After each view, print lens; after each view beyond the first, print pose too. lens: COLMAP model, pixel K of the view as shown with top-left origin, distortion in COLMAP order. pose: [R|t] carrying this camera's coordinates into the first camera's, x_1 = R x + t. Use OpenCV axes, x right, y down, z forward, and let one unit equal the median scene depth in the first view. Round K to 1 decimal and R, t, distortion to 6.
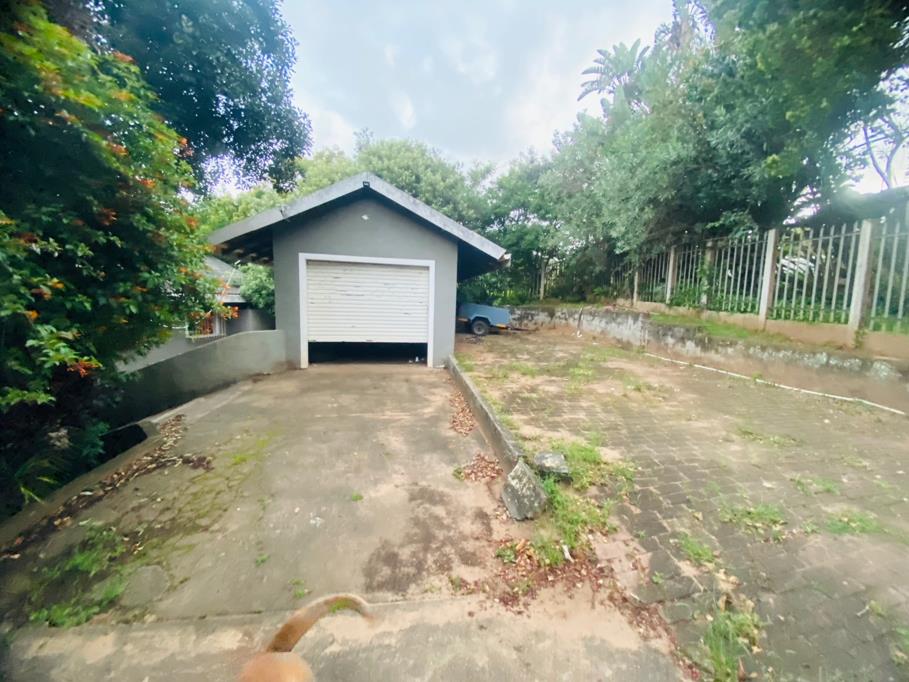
lens RADIAL K [[375.5, 0, 454.5], [0, 375.5, 341.0], [0, 0, 1]] dist [0.019116, -0.014855]
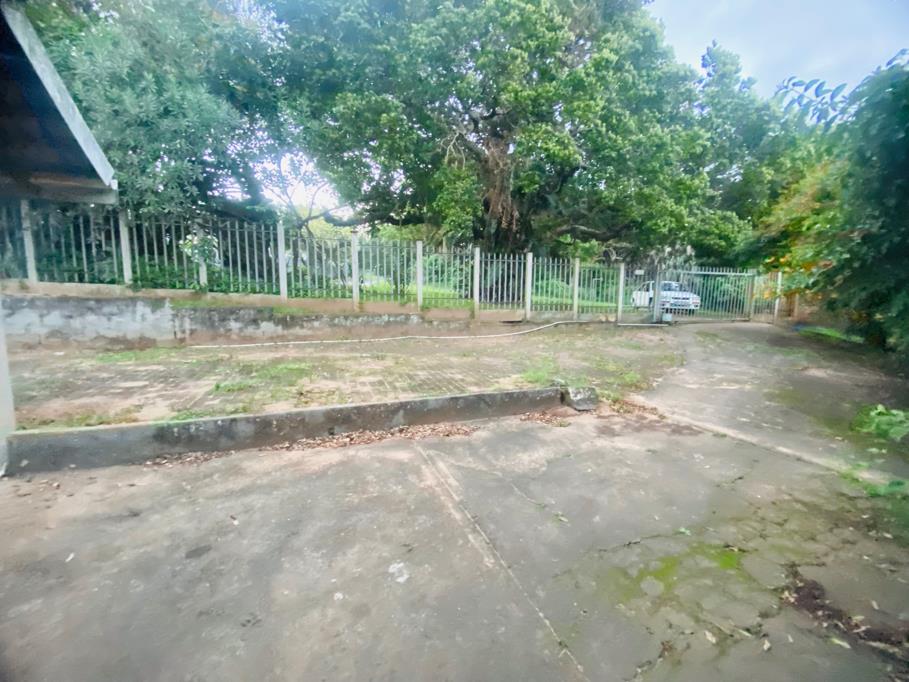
lens RADIAL K [[375.5, 0, 454.5], [0, 375.5, 341.0], [0, 0, 1]] dist [0.019116, -0.014855]
pose [[-0.261242, -0.138847, 0.955235, -0.841183], [0.094912, 0.981110, 0.168565, -0.124891], [-0.960596, 0.134700, -0.243129, 1.313883]]
